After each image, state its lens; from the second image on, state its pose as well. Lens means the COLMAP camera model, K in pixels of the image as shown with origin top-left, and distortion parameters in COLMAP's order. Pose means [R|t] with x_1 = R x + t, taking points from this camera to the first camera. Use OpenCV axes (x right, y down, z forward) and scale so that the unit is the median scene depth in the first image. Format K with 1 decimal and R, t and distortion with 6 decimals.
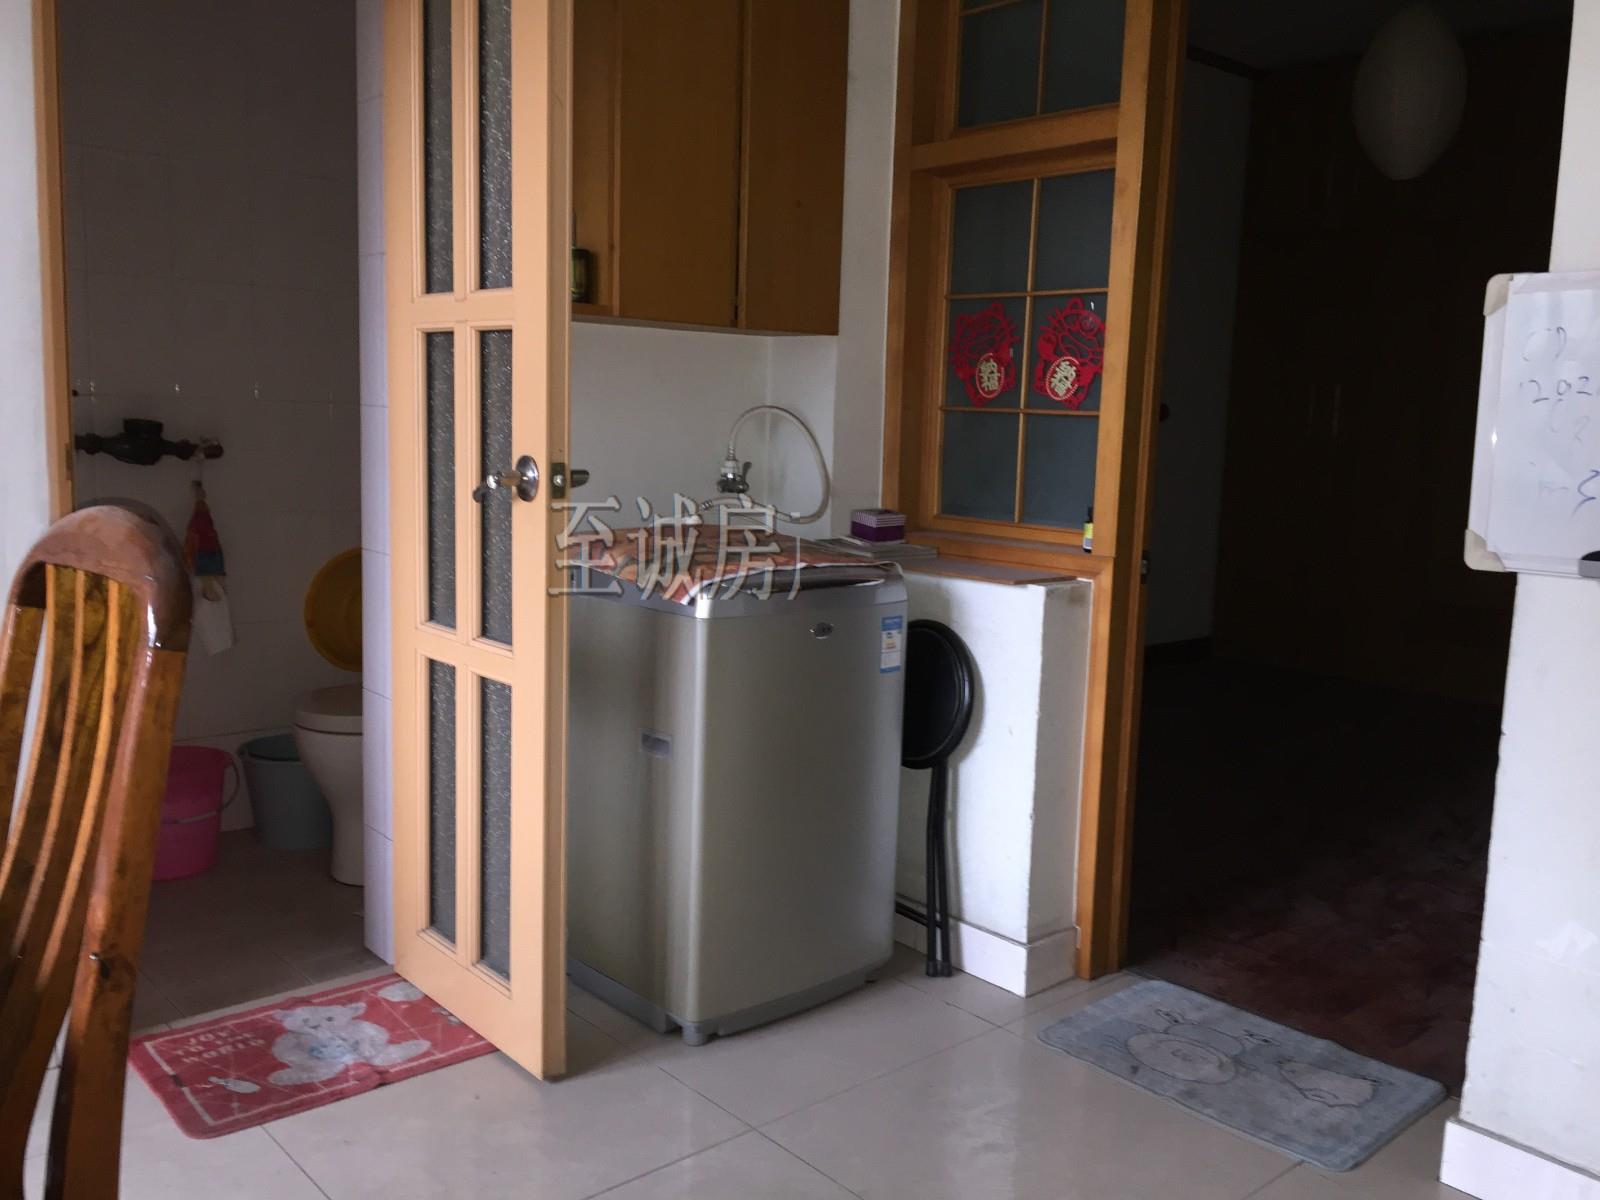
lens RADIAL K [[1387.5, 0, 796.4], [0, 1387.5, 605.0], [0, 0, 1]] dist [0.099806, -0.159789]
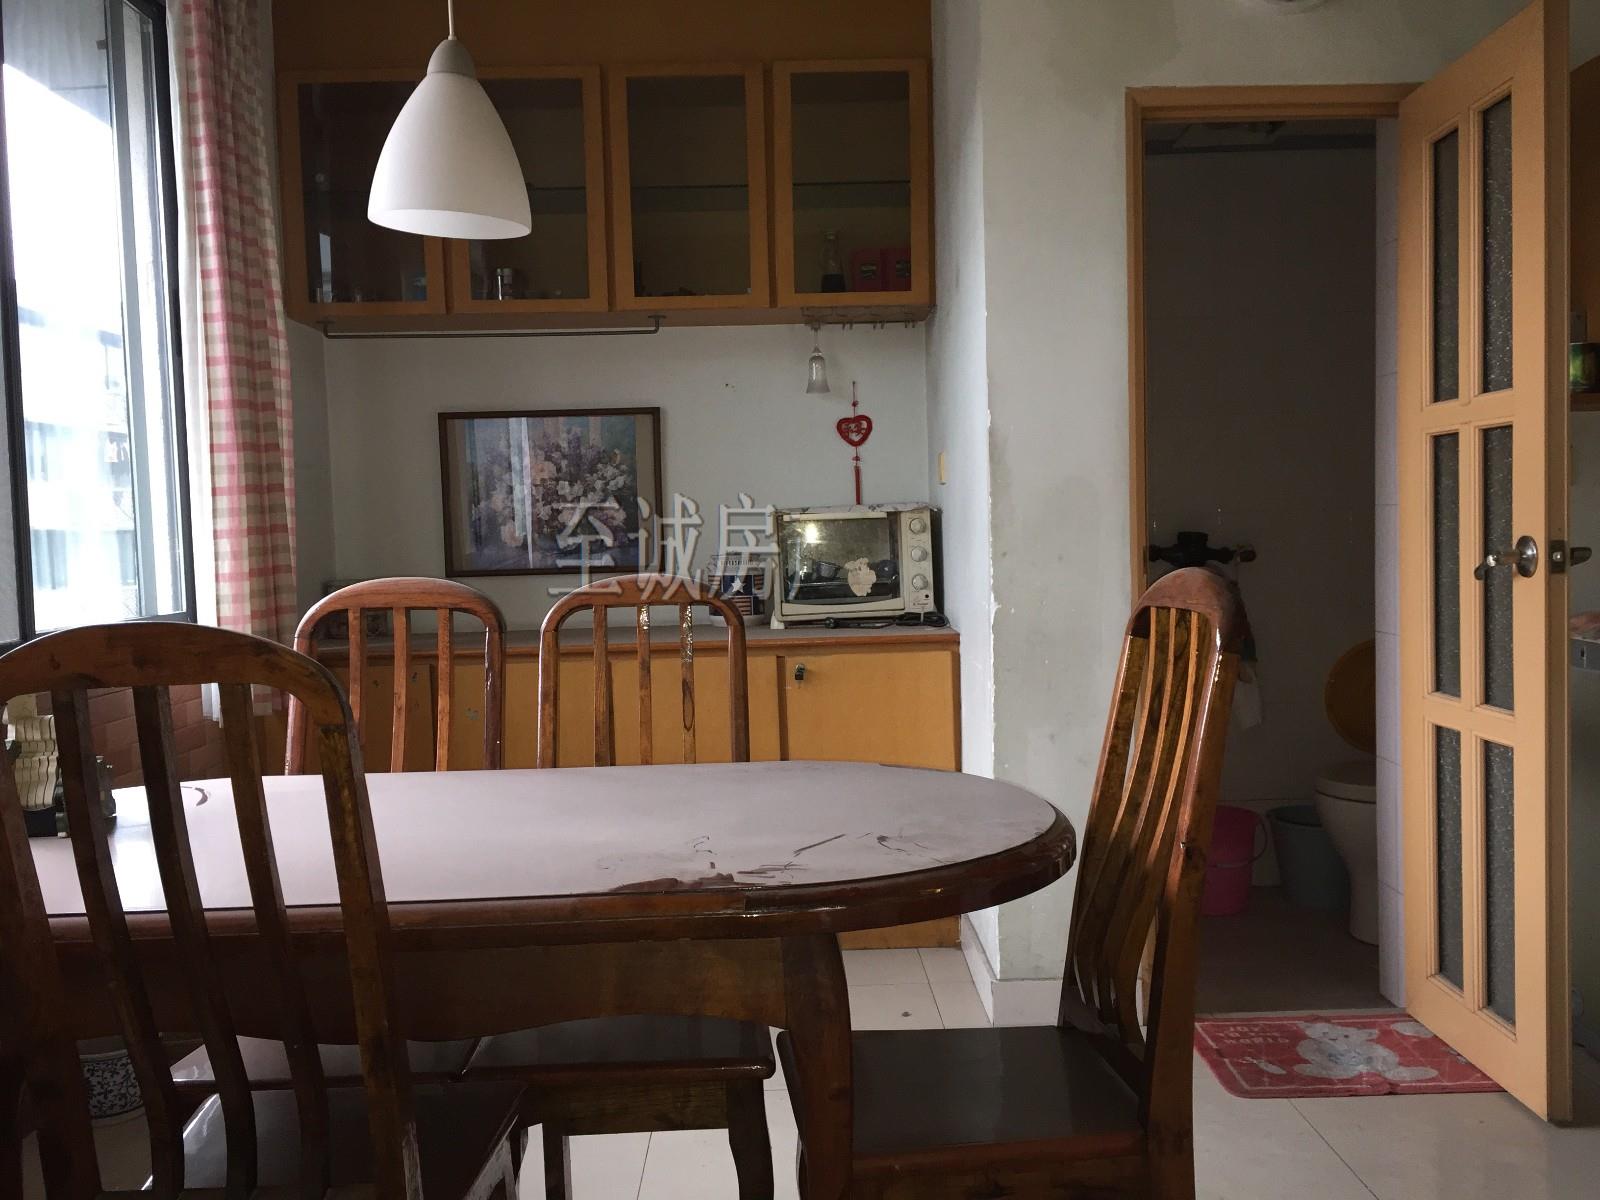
lens RADIAL K [[1387.5, 0, 796.4], [0, 1387.5, 605.0], [0, 0, 1]] dist [0.099806, -0.159789]
pose [[0.764820, -0.019919, -0.643936, 0.075340], [-0.034709, 0.996796, -0.072059, 0.044093], [0.643308, 0.077462, 0.761679, -0.199956]]
